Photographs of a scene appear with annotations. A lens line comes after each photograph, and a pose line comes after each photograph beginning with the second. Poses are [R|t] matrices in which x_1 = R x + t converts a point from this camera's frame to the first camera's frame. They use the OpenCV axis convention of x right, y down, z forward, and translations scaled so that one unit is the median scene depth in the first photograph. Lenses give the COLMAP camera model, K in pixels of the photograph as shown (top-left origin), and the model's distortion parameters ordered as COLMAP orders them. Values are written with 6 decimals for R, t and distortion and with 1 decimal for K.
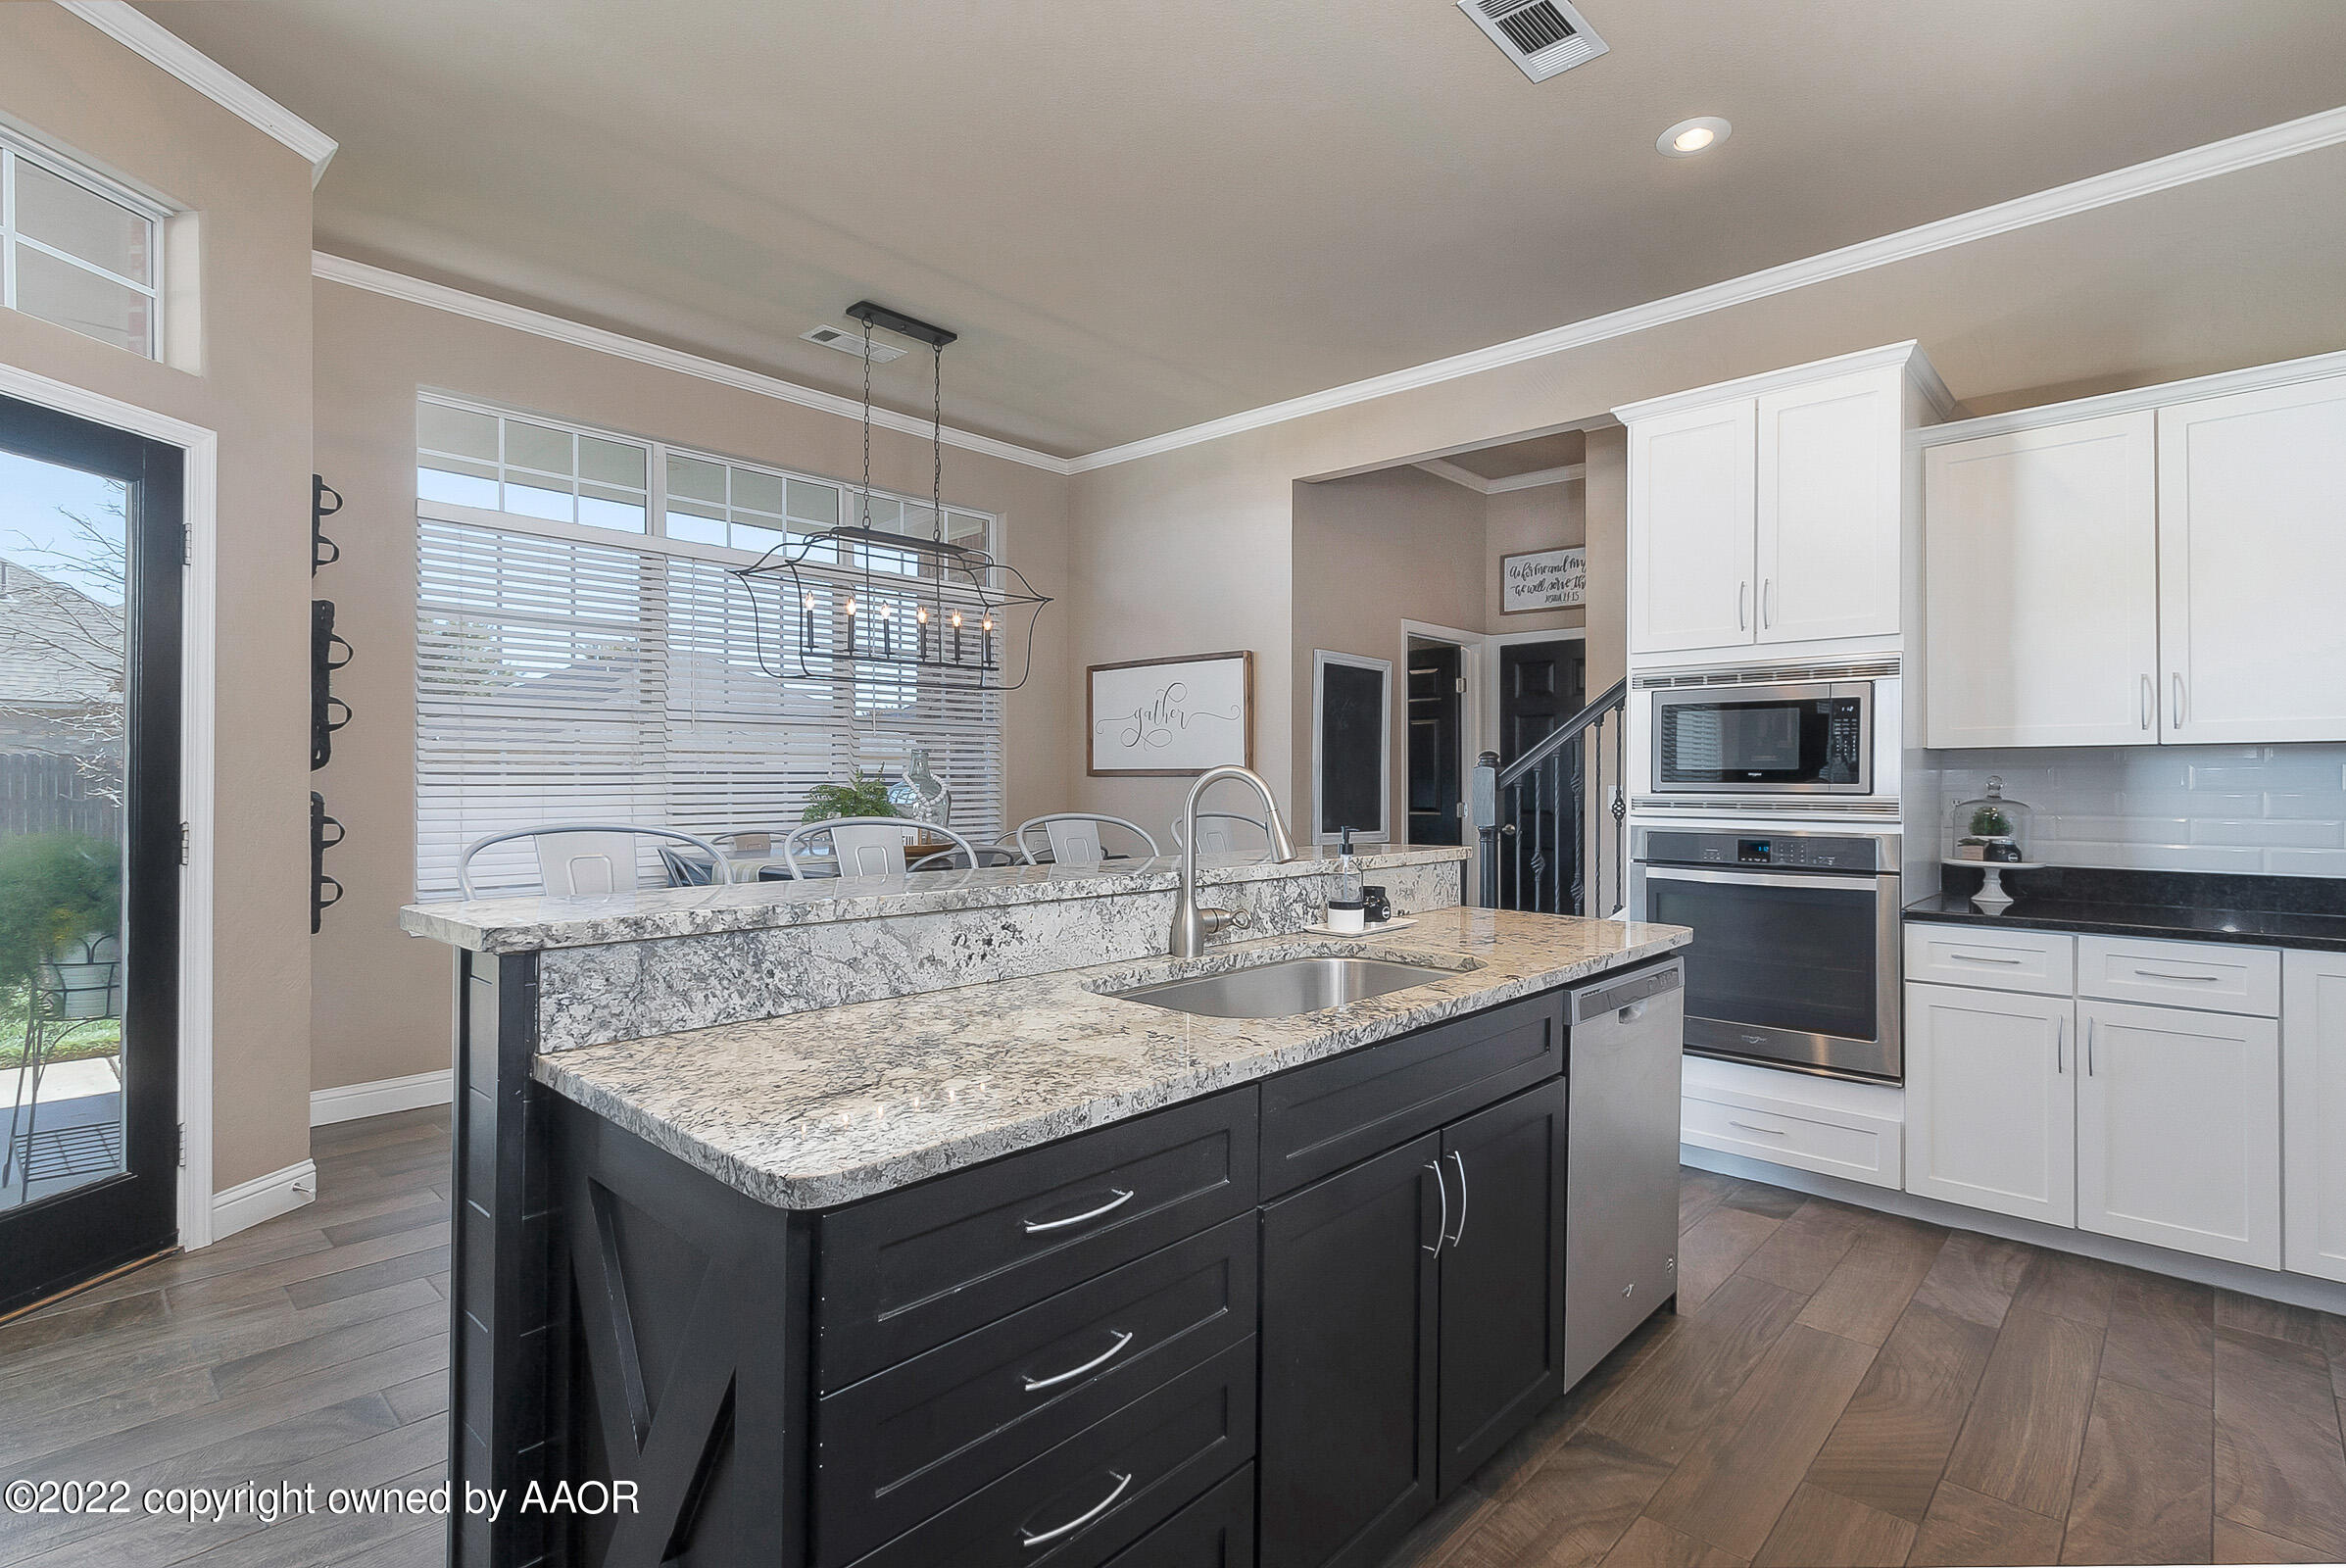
lens RADIAL K [[1120.5, 0, 1176.6], [0, 1120.5, 772.8], [0, 0, 1]] dist [-0.003717, -0.000175]
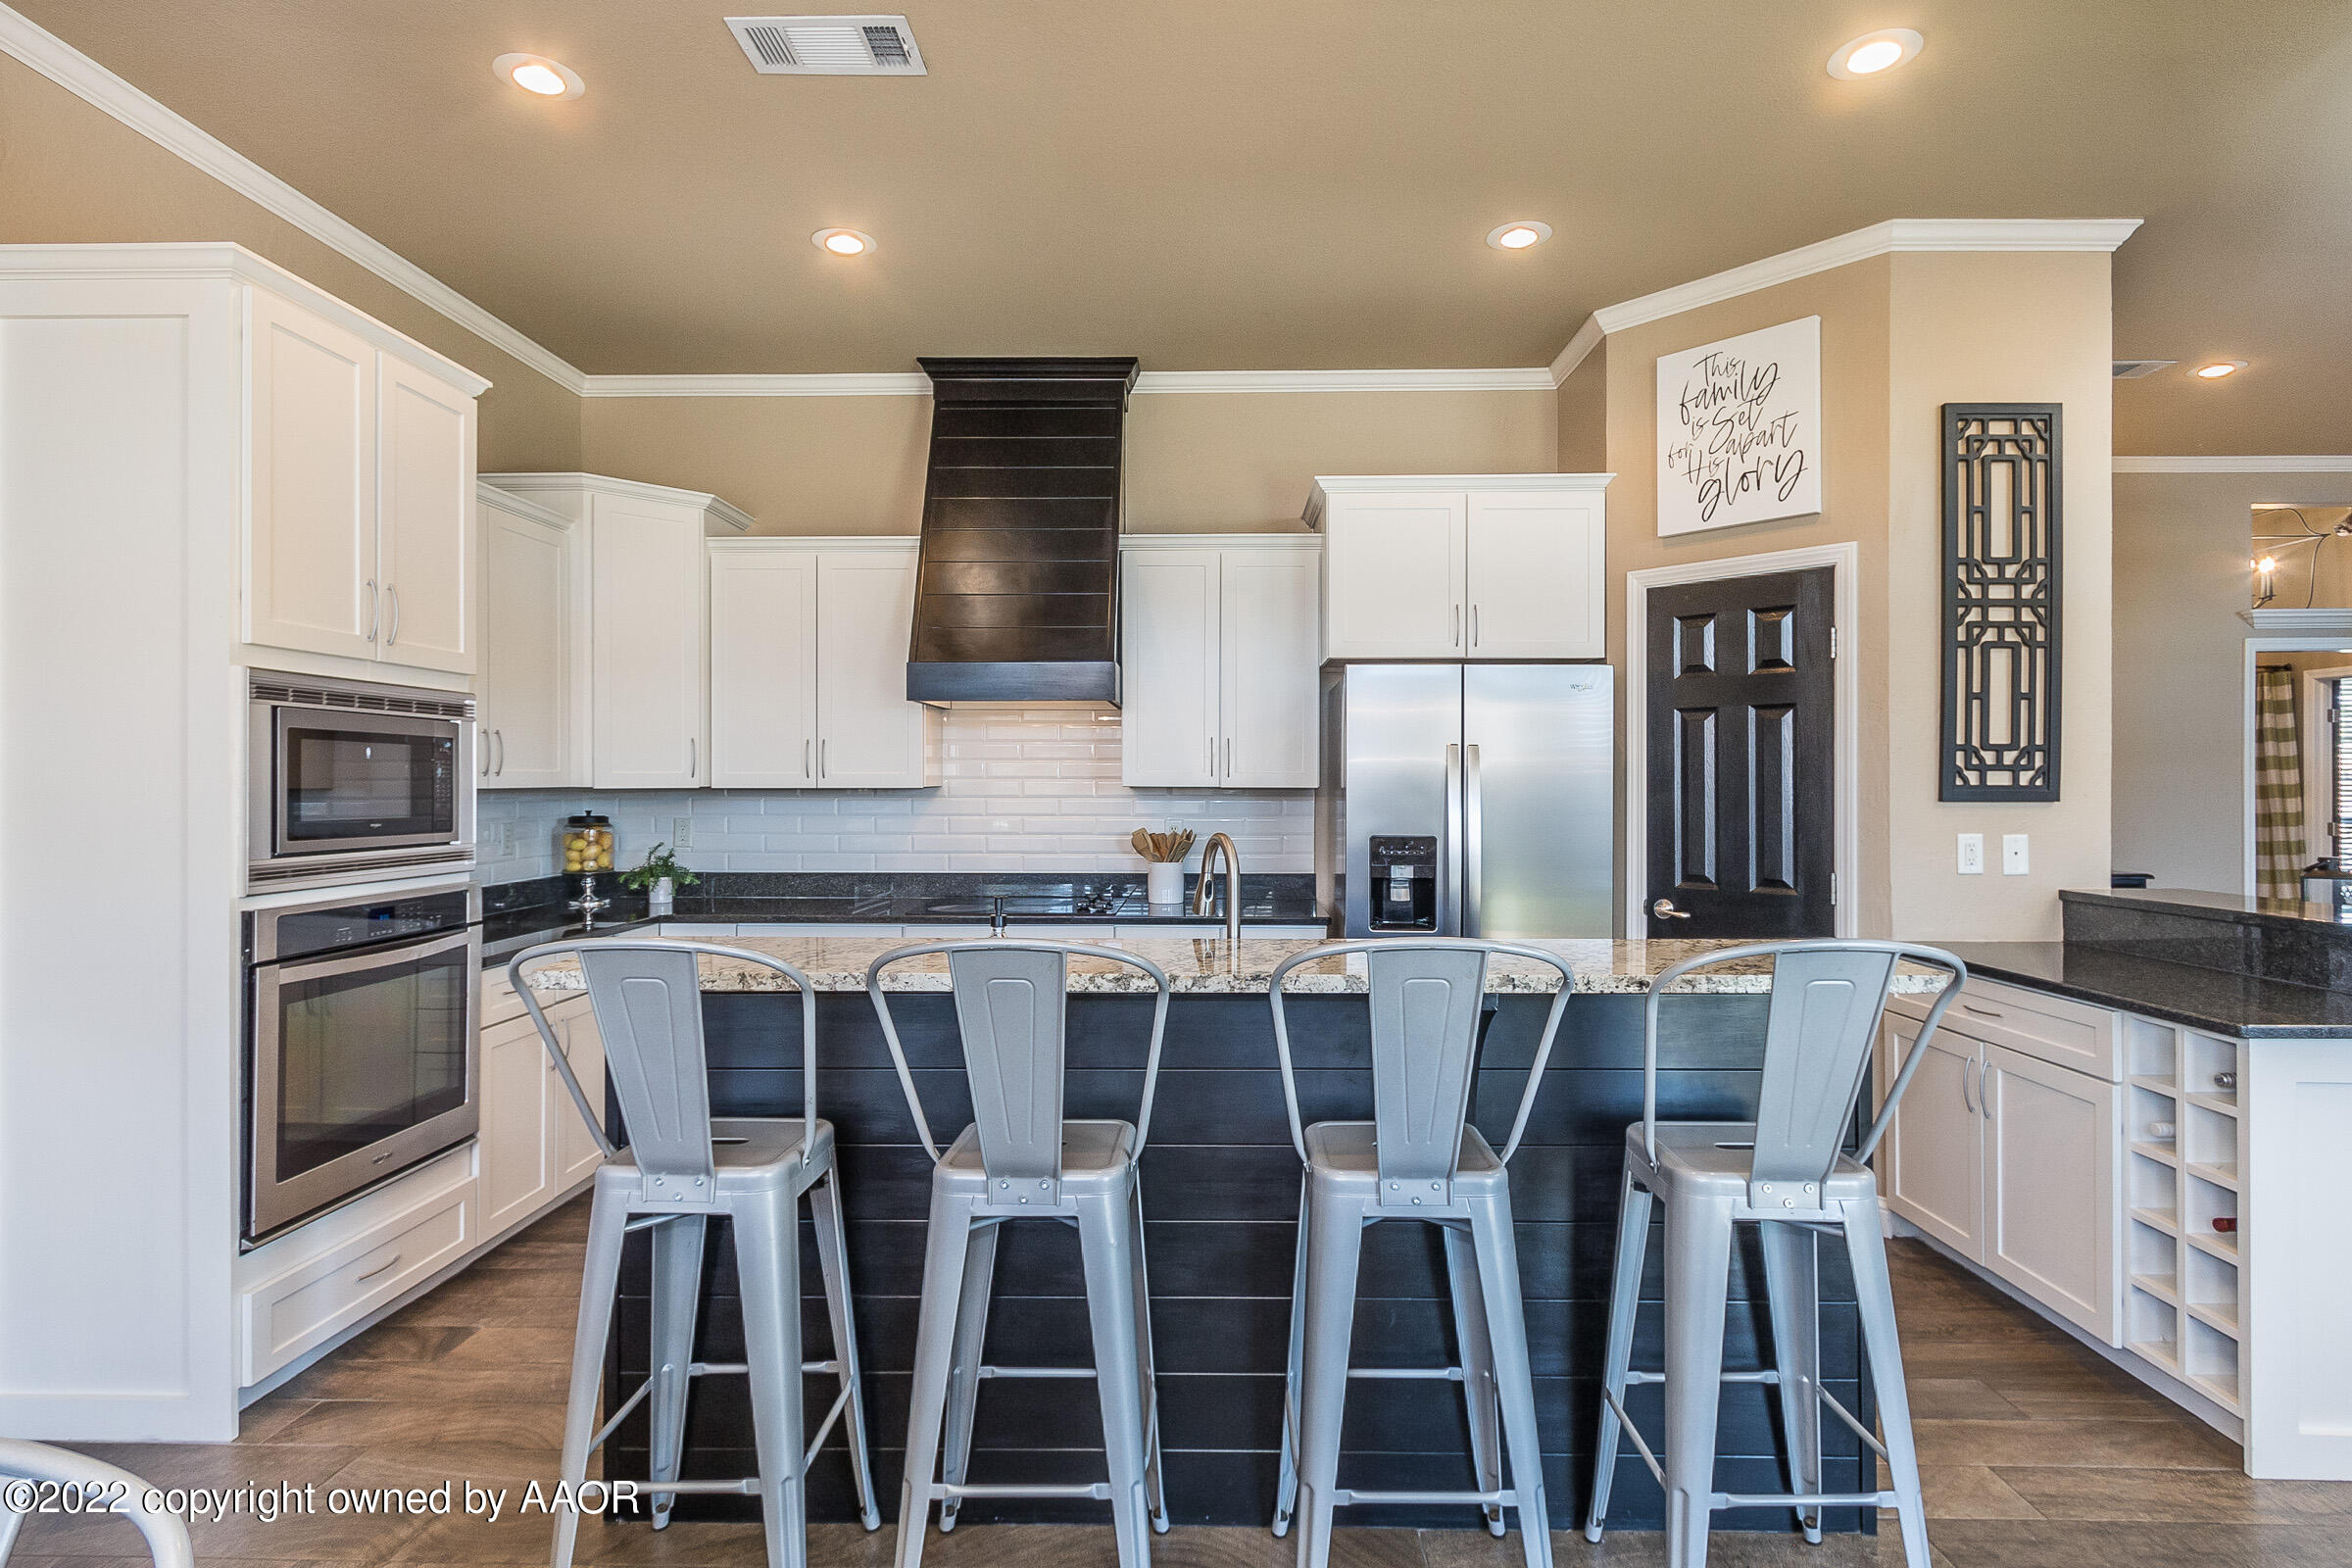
lens RADIAL K [[1123.3, 0, 1179.6], [0, 1123.3, 772.8], [0, 0, 1]] dist [-0.003717, -0.000175]
pose [[-0.665823, 0.002161, 0.746107, -0.458018], [-0.008687, 0.999906, -0.010648, -0.032273], [-0.746059, -0.013571, -0.665741, 1.112318]]
